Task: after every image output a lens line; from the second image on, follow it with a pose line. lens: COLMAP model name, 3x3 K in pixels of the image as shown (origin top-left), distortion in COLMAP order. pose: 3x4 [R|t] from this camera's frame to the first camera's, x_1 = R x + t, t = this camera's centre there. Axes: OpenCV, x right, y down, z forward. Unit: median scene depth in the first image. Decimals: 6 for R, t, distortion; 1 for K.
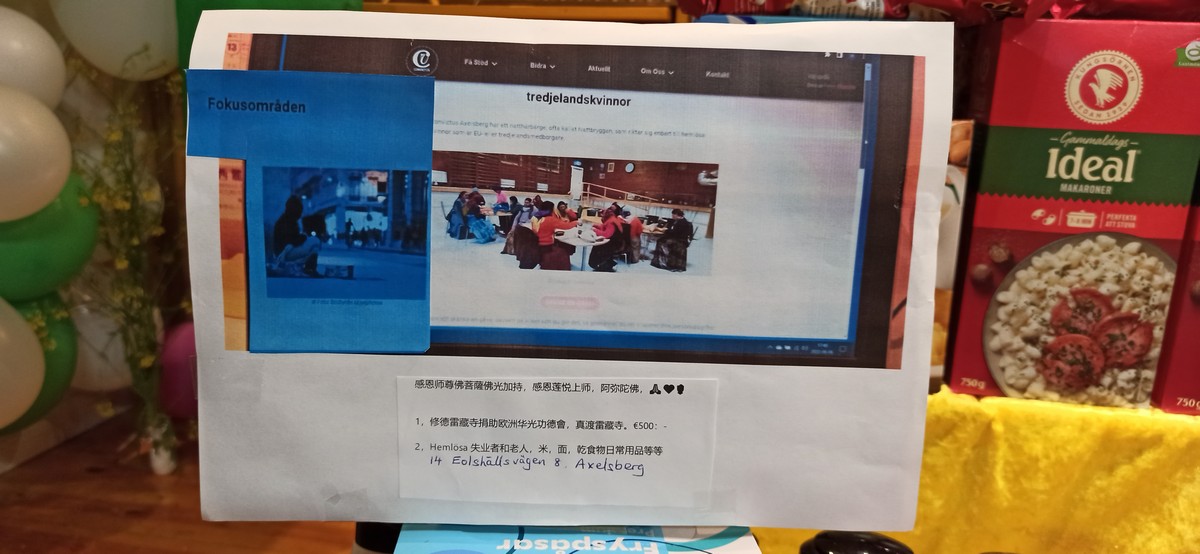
lens RADIAL K [[1746.9, 0, 599.8], [0, 1746.9, 277.2], [0, 0, 1]] dist [-0.013486, 0.000000]
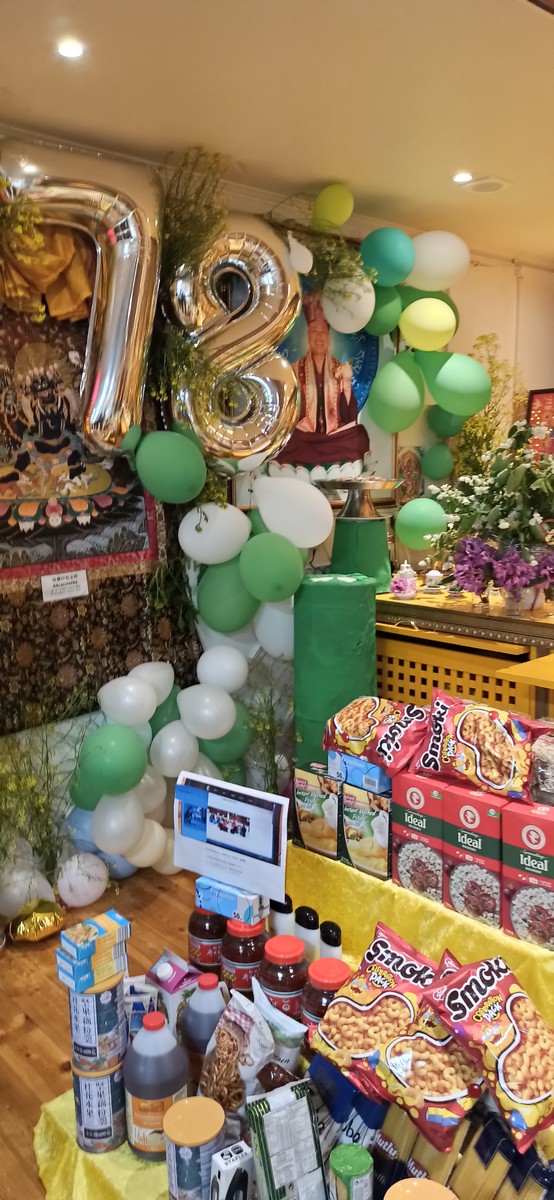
lens RADIAL K [[1746.9, 0, 277.1], [0, 1746.9, 600.0], [0, 0, 1]] dist [-0.013486, 0.000000]
pose [[0.719955, 0.095254, -0.687453, 3.696333], [-0.222251, 0.970016, -0.098353, -0.202140], [0.657472, 0.223597, 0.719538, -2.901284]]
